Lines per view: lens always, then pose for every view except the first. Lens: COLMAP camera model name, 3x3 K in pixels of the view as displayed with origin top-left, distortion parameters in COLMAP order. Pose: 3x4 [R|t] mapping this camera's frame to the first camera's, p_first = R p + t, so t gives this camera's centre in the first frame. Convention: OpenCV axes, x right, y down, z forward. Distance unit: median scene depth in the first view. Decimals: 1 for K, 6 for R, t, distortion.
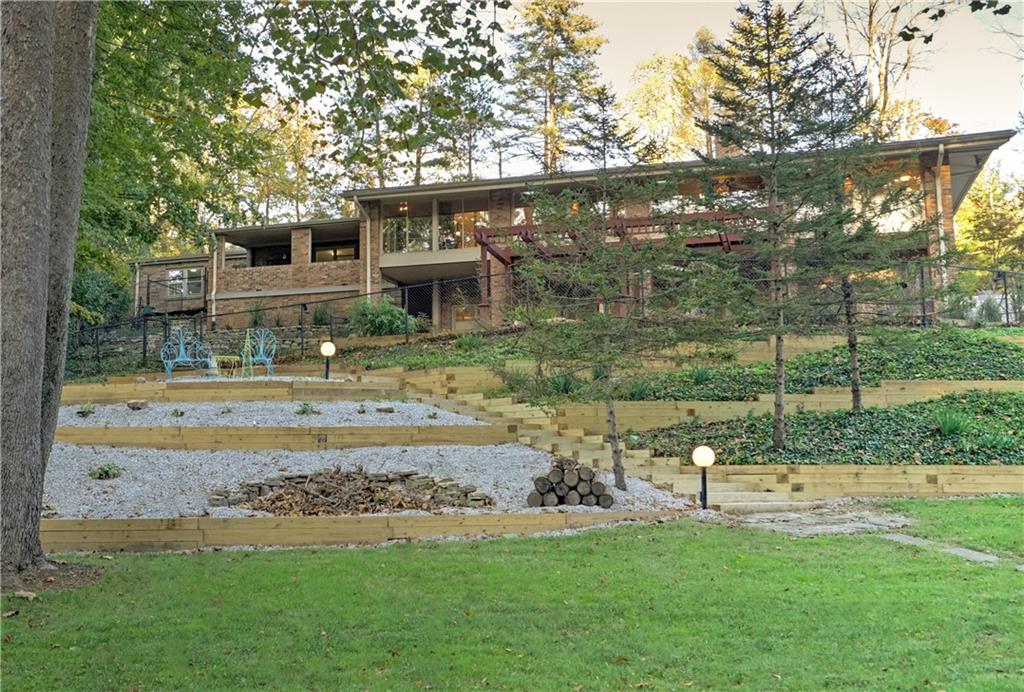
lens RADIAL K [[1103.3, 0, 512.0], [0, 1103.3, 346.0], [0, 0, 1]] dist [0.087584, 0.000959]
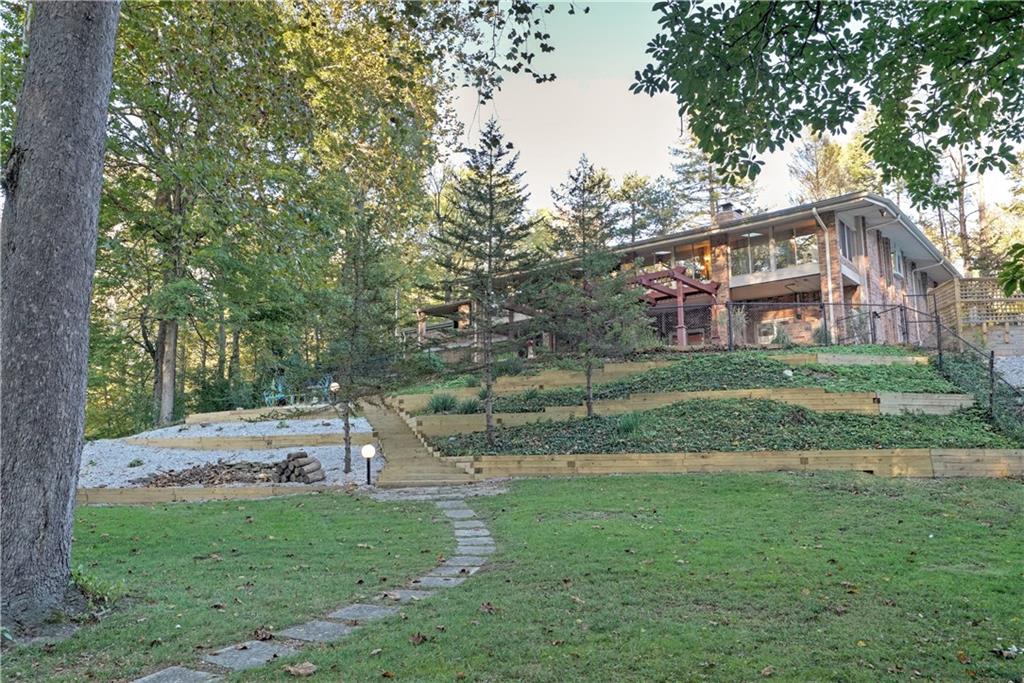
lens RADIAL K [[791.9, 0, 542.4], [0, 791.9, 340.1], [0, 0, 1]] dist [-0.004144, 0.104134]
pose [[0.923163, -0.063931, -0.379055, 0.647184], [0.049213, 0.997615, -0.048402, 0.005809], [0.381246, 0.026028, 0.924107, 0.028939]]
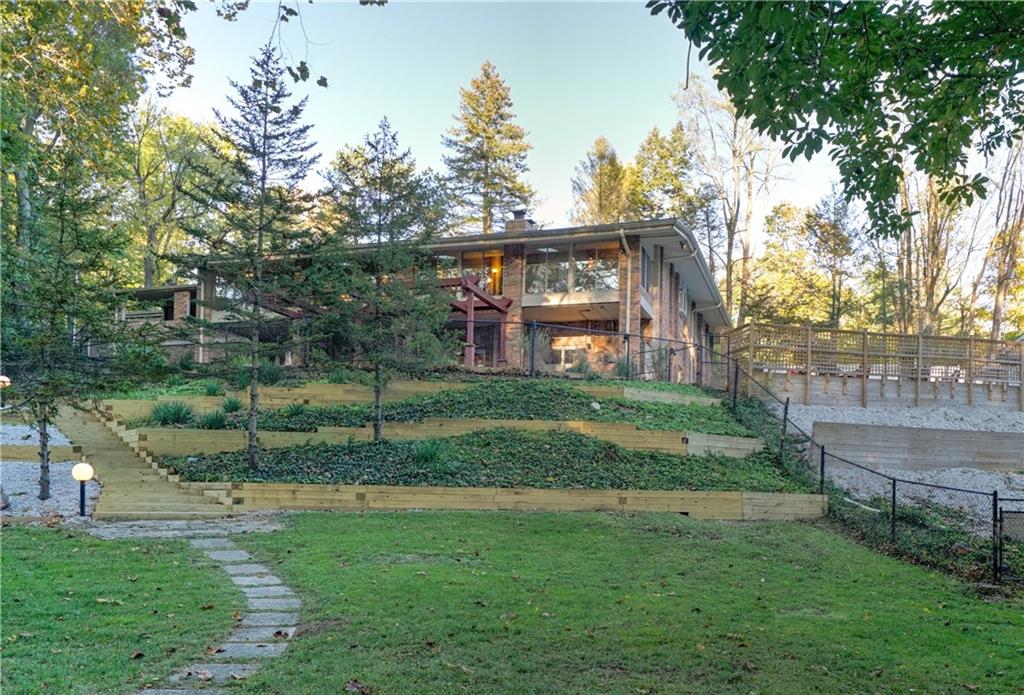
lens RADIAL K [[859.1, 0, 593.9], [0, 859.1, 472.8], [0, 0, 1]] dist [0.016929, -0.000612]
pose [[0.999593, 0.025037, -0.013698, 0.560013], [-0.023797, 0.996164, 0.084213, 0.007707], [0.015754, -0.083853, 0.996354, 0.066150]]
